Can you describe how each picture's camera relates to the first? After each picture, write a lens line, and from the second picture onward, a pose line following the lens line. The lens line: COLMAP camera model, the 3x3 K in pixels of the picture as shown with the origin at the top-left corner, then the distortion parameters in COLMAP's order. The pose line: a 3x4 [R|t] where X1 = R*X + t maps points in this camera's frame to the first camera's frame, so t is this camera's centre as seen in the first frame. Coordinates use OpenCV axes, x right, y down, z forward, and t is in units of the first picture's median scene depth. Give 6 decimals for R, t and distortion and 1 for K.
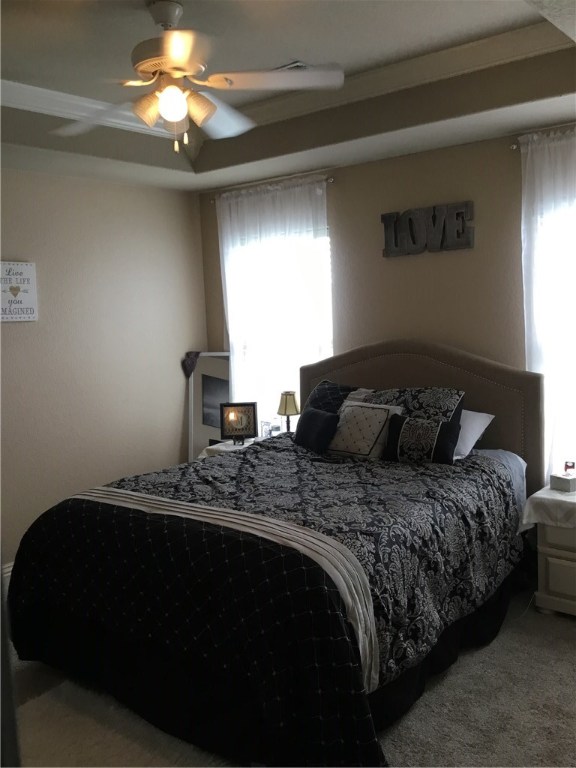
lens RADIAL K [[697.7, 0, 288.0], [0, 697.7, 384.0], [0, 0, 1]] dist [0.090788, -0.151190]
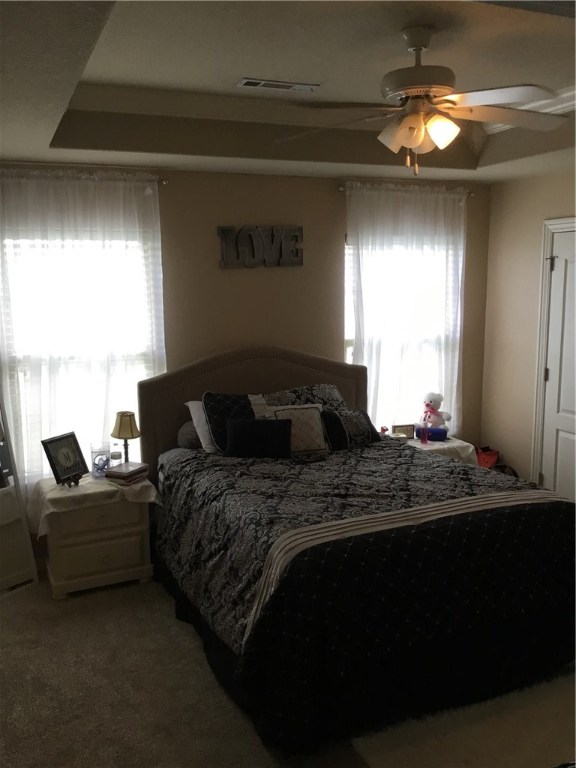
lens RADIAL K [[689.3, 0, 288.1], [0, 689.3, 404.5], [0, 0, 1]] dist [0.090702, -0.009084]
pose [[0.475894, -0.131671, 0.869590, -0.765660], [0.098106, 0.990507, 0.096289, -0.072481], [-0.874014, 0.039489, 0.484294, 0.439100]]
